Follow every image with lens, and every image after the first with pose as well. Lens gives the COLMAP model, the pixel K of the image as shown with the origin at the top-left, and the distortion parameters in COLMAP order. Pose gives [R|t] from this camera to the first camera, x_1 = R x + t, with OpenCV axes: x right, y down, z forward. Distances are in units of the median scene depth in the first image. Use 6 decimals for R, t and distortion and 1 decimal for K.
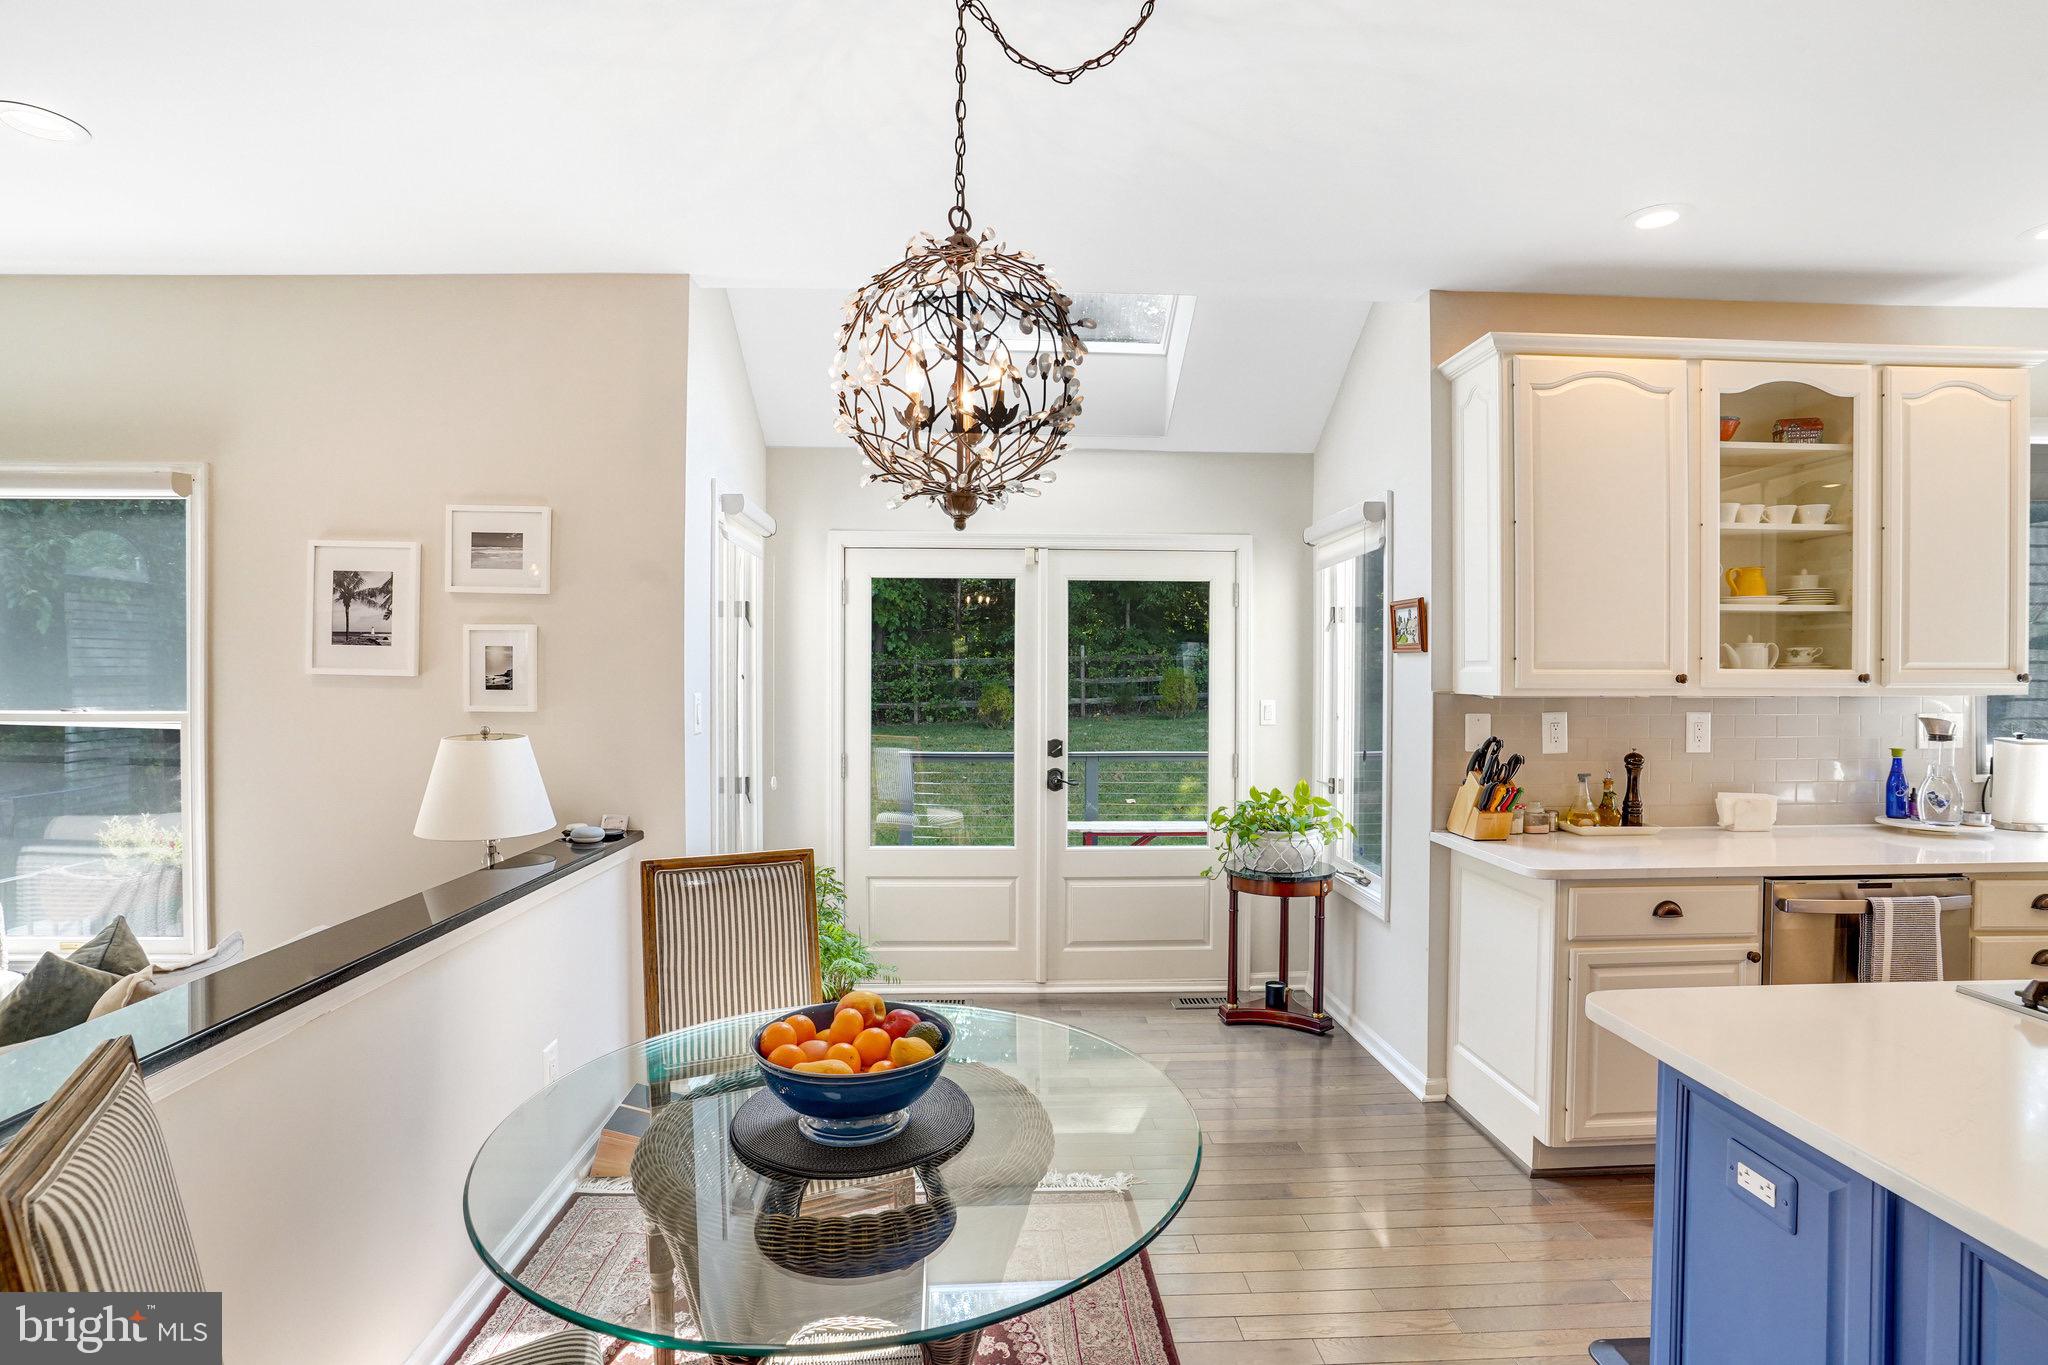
lens RADIAL K [[1027.1, 0, 1022.8], [0, 1027.1, 674.8], [0, 0, 1]] dist [-0.030741, 0.008164]
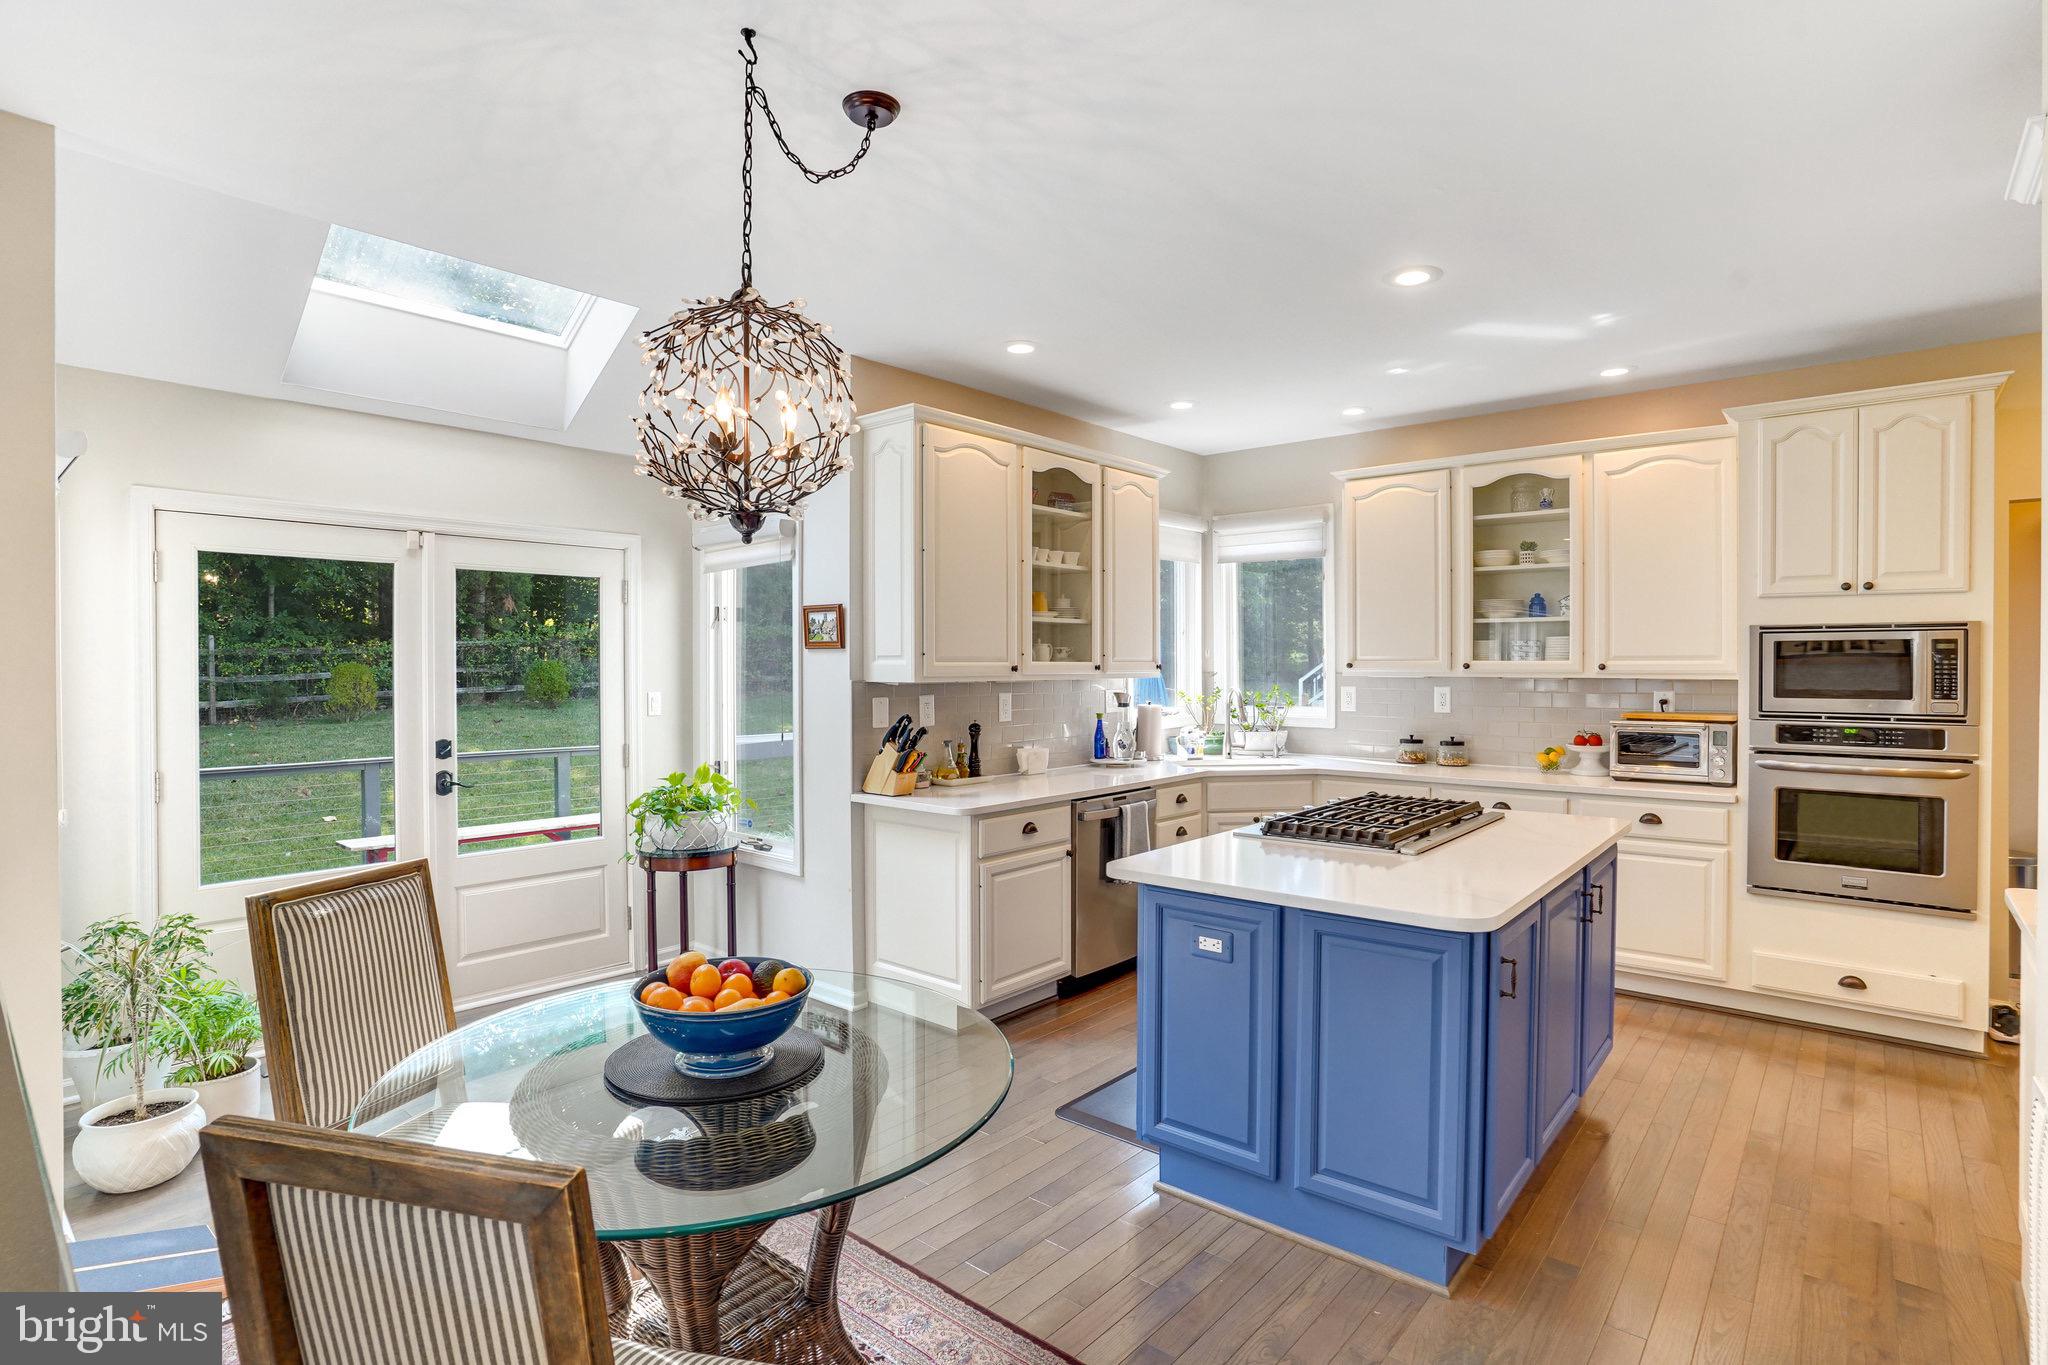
lens RADIAL K [[1027.1, 0, 1031.8], [0, 1027.1, 683.9], [0, 0, 1]] dist [-0.030741, 0.008164]
pose [[0.701793, -0.016983, 0.712178, -0.329760], [0.006912, 0.999831, 0.017031, 0.000854], [-0.712347, -0.007029, 0.701792, -0.025069]]
